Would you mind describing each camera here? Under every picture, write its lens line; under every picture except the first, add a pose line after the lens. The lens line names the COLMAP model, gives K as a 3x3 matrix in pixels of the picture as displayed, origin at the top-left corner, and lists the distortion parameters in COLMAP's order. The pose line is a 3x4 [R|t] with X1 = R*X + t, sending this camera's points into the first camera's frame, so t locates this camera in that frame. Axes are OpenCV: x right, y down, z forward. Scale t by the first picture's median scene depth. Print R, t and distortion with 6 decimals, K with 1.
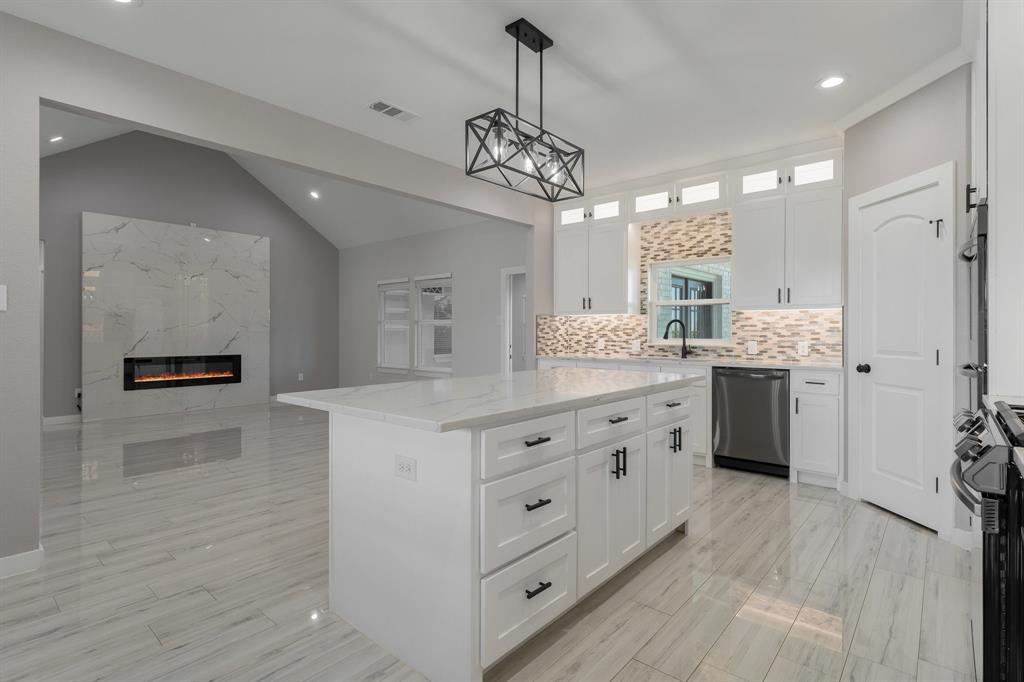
lens RADIAL K [[498.9, 0, 514.7], [0, 498.9, 332.0], [0, 0, 1]] dist [0.000821, -0.000133]
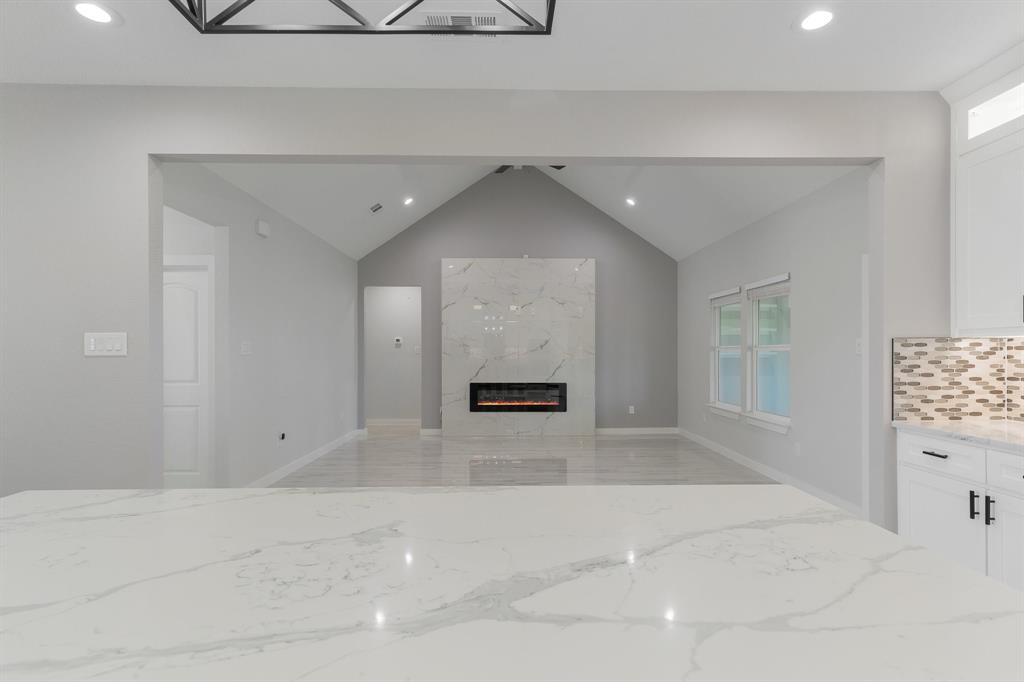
lens RADIAL K [[505.1, 0, 513.1], [0, 505.1, 351.0], [0, 0, 1]] dist [0.001694, 0.000157]
pose [[0.662888, -0.003363, -0.748711, 0.167258], [0.001890, 0.999994, -0.002818, -0.020497], [0.748716, 0.000453, 0.662891, 0.386009]]
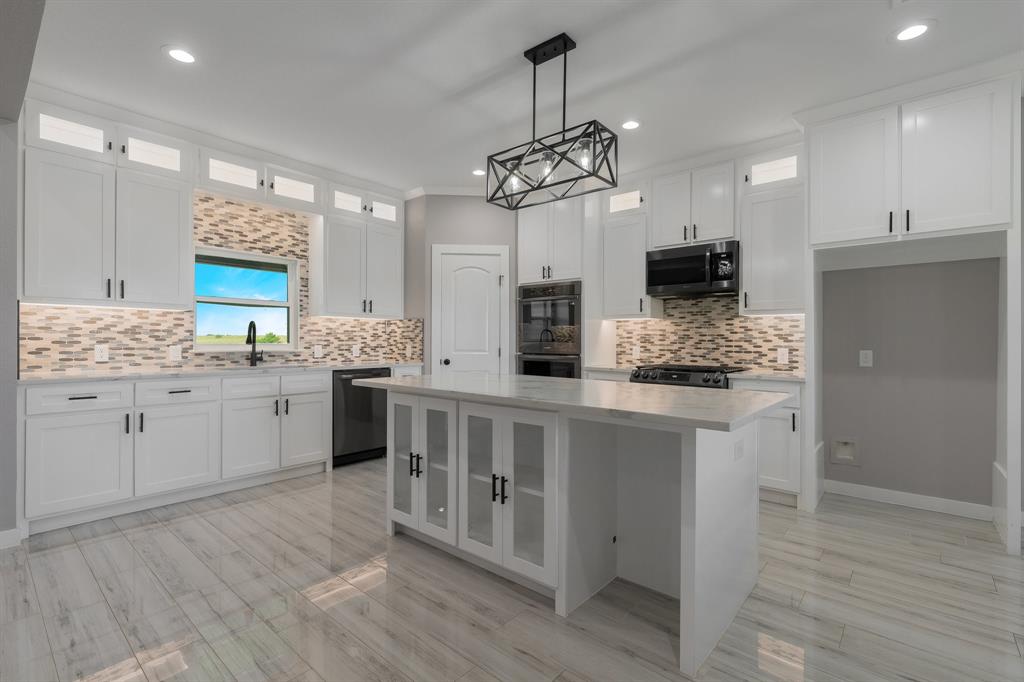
lens RADIAL K [[470.7, 0, 512.0], [0, 470.7, 341.0], [0, 0, 1]] dist [0.008519, 0.000165]
pose [[0.003603, -0.002981, 0.999989, -0.433784], [-0.007487, 0.999967, 0.003008, 0.002671], [-0.999965, -0.007498, 0.003581, 0.487813]]
